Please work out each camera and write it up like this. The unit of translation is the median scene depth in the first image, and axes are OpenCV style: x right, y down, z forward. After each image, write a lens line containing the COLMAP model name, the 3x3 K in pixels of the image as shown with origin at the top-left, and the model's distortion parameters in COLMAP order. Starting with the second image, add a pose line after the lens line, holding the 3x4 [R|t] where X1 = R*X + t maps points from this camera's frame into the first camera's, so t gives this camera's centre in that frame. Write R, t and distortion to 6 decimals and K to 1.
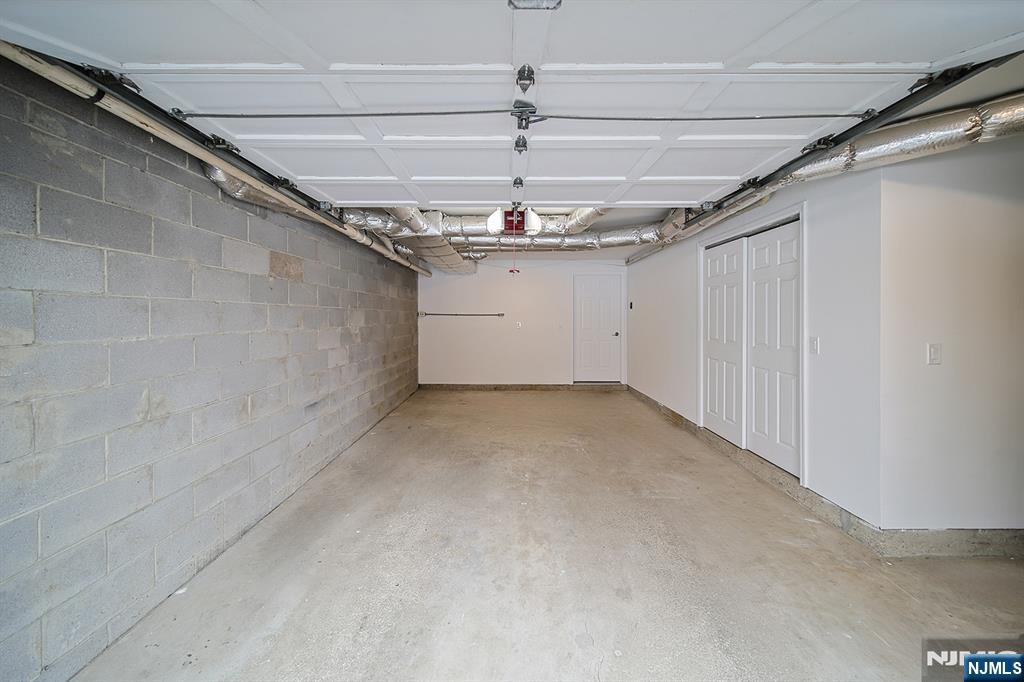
lens RADIAL K [[423.5, 0, 514.5], [0, 423.5, 316.4], [0, 0, 1]] dist [-0.000711, -0.000103]
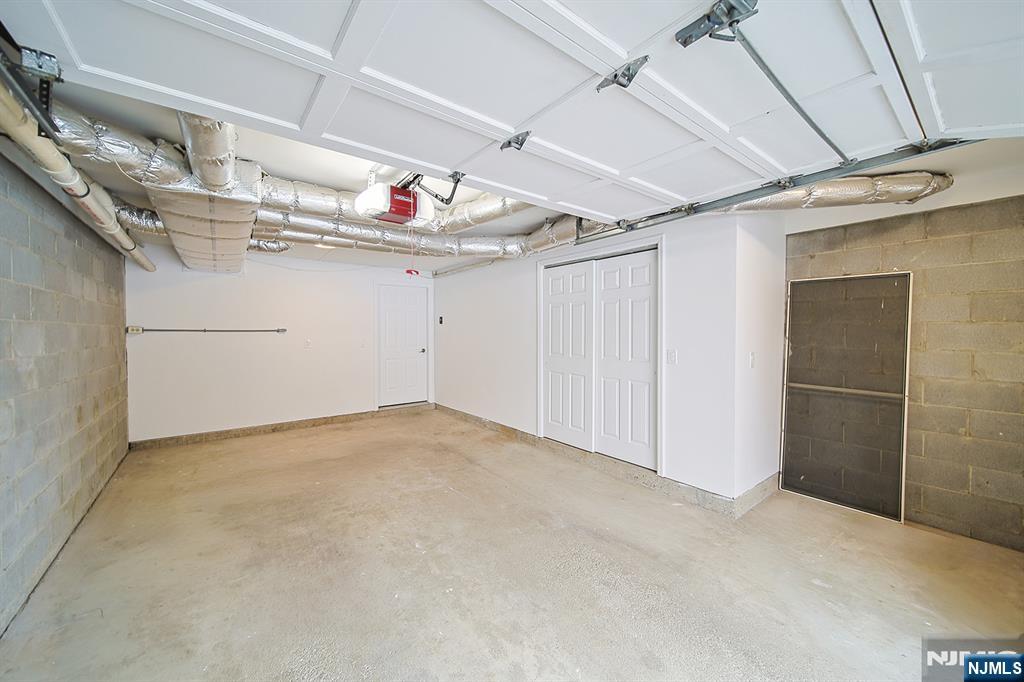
lens RADIAL K [[394.2, 0, 514.9], [0, 394.2, 334.8], [0, 0, 1]] dist [-0.000224, -0.000128]
pose [[0.772899, -0.011107, 0.634432, -0.234631], [0.003019, 0.999900, 0.013827, -0.007028], [-0.634522, -0.008772, 0.772855, 0.297721]]
